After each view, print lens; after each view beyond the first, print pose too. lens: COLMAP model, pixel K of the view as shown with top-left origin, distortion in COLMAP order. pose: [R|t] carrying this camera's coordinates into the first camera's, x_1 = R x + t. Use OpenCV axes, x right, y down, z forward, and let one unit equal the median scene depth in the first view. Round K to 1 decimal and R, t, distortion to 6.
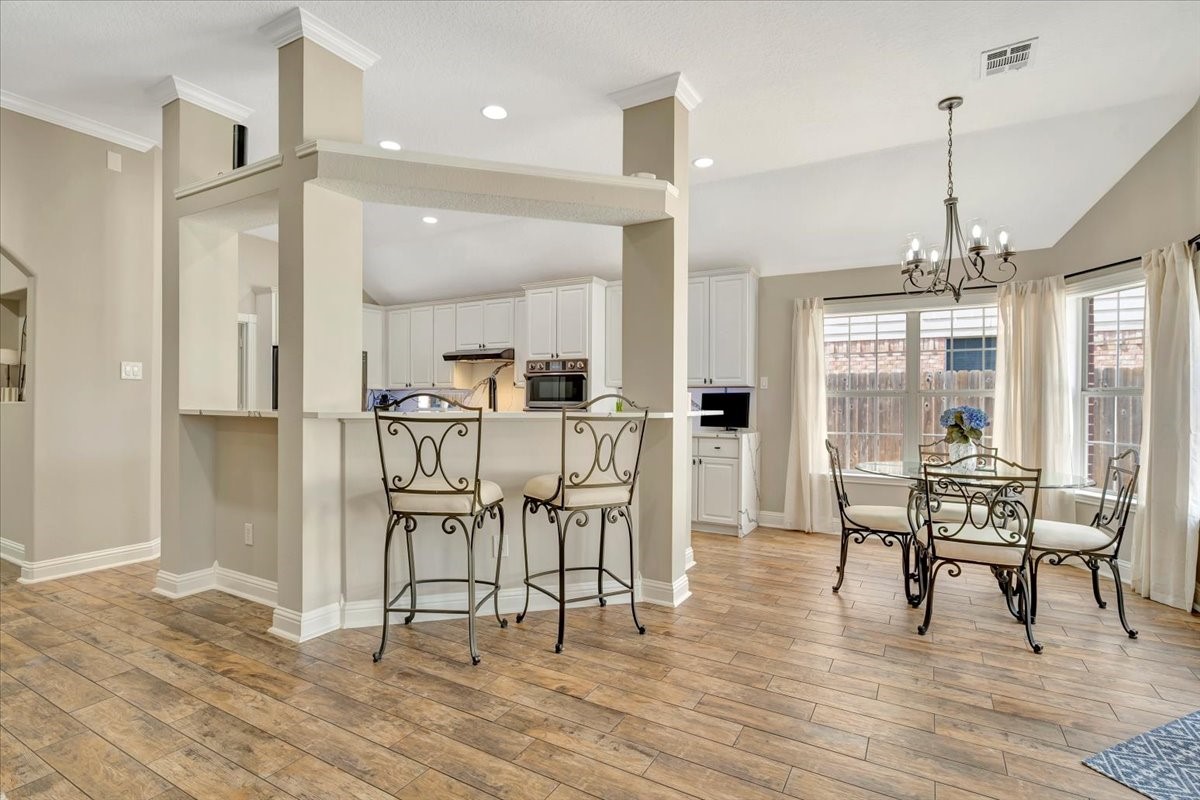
lens RADIAL K [[581.0, 0, 607.0], [0, 581.0, 397.6], [0, 0, 1]] dist [-0.001367, 0.000118]
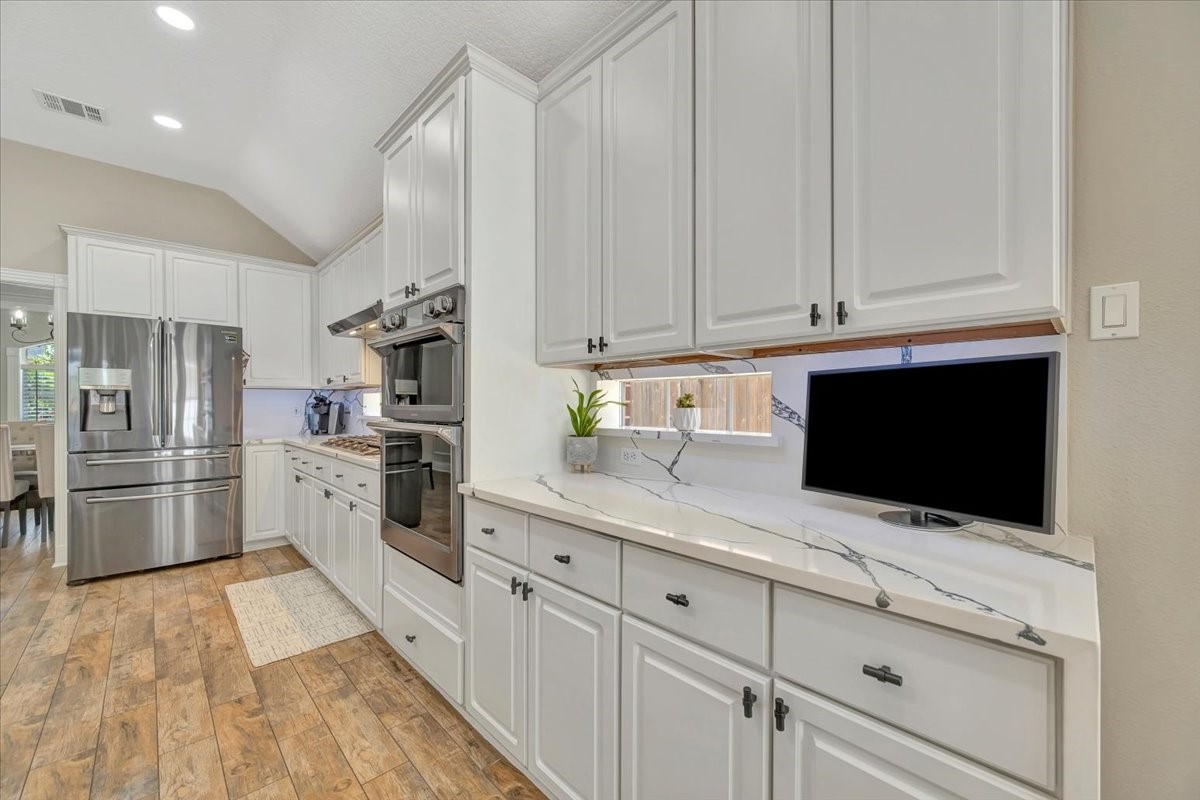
lens RADIAL K [[475.6, 0, 596.2], [0, 475.6, 399.7], [0, 0, 1]] dist [-0.001331, 0.000100]
pose [[0.952507, -0.006645, -0.304446, 0.219869], [0.005023, 0.999969, -0.006112, 0.010585], [0.304477, 0.004293, 0.952510, 1.209402]]
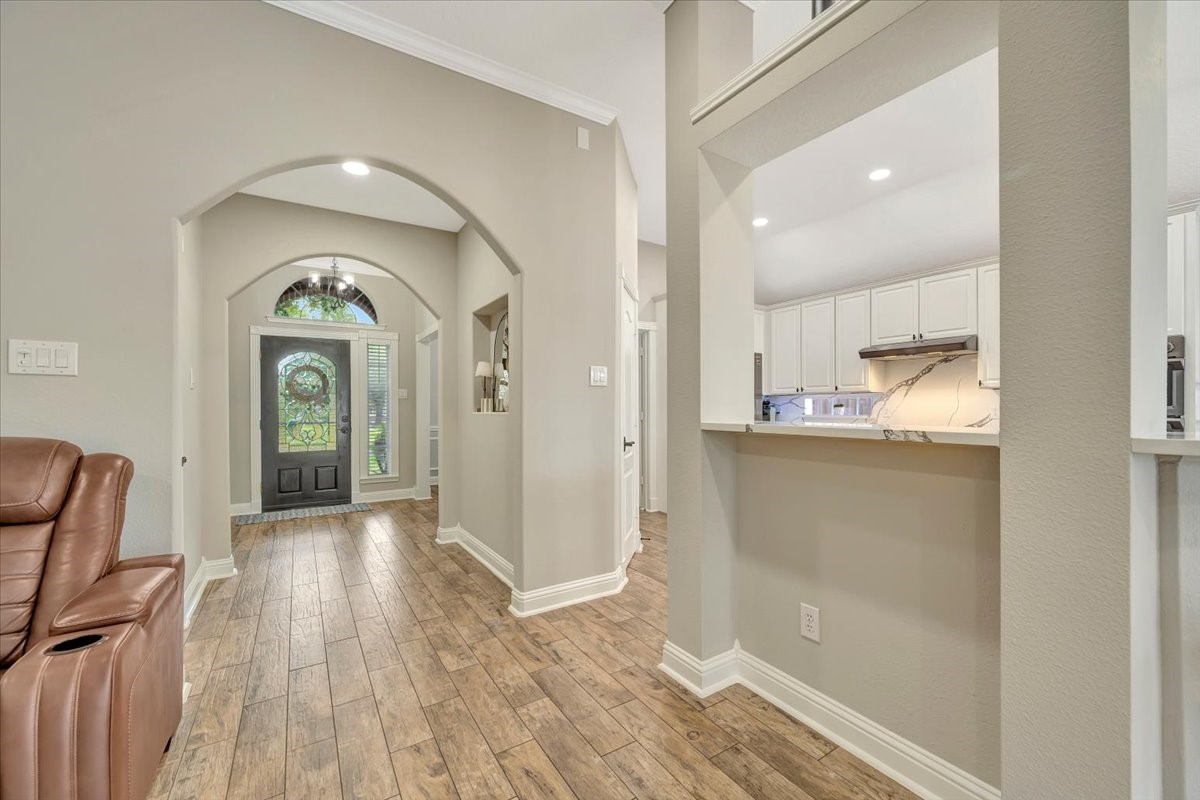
lens RADIAL K [[475.6, 0, 596.2], [0, 475.6, 399.7], [0, 0, 1]] dist [-0.001331, 0.000100]
pose [[0.879374, -0.017609, -0.475806, -0.547190], [0.013654, 0.999838, -0.011767, -0.002973], [0.475936, 0.003850, 0.879472, 0.417663]]
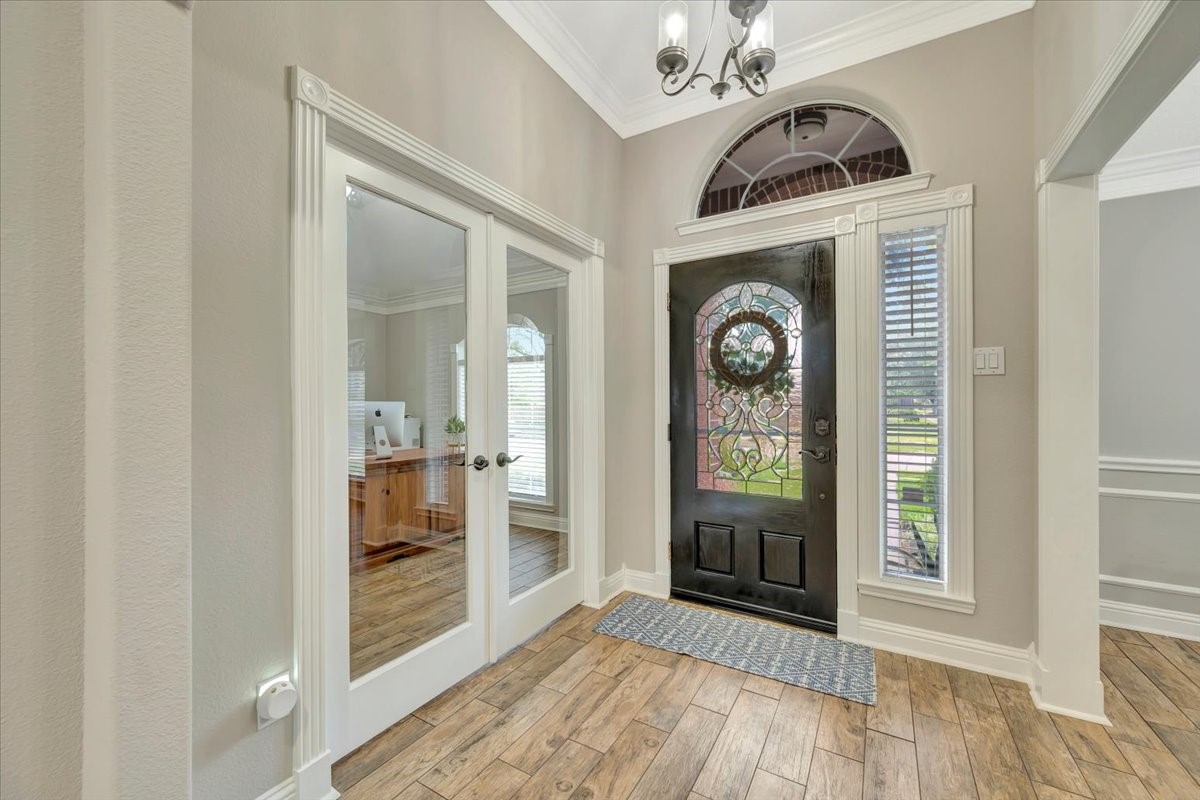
lens RADIAL K [[490.9, 0, 604.6], [0, 490.9, 403.8], [0, 0, 1]] dist [0.011948, 0.000223]
pose [[-0.038407, -0.004077, -0.999254, -1.333302], [0.001976, 0.999989, -0.004156, -0.000967], [0.999260, -0.002134, -0.038399, 1.129522]]
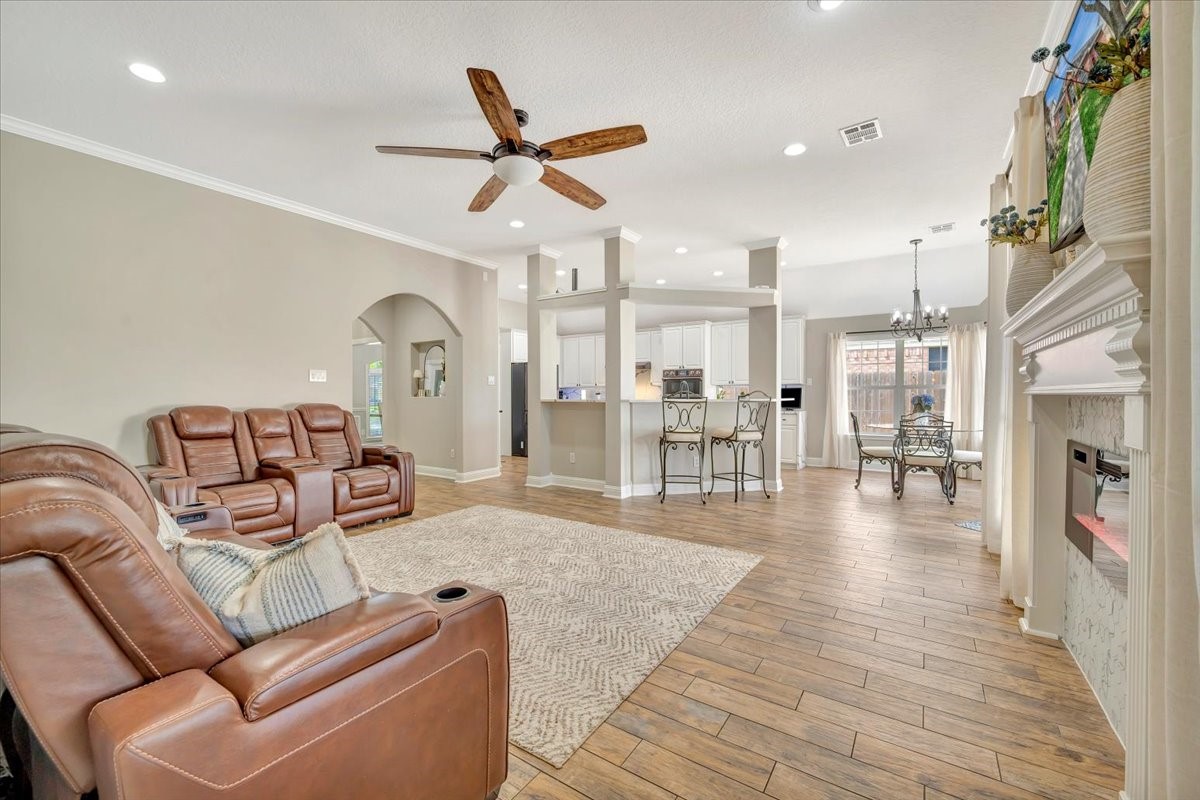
lens RADIAL K [[503.2, 0, 607.4], [0, 503.2, 401.3], [0, 0, 1]] dist [-0.001468, -0.000181]
pose [[0.998142, -0.008977, -0.060261, -0.362096], [0.010216, 0.999742, 0.020295, -0.007918], [0.060063, -0.020873, 0.997976, -0.788933]]
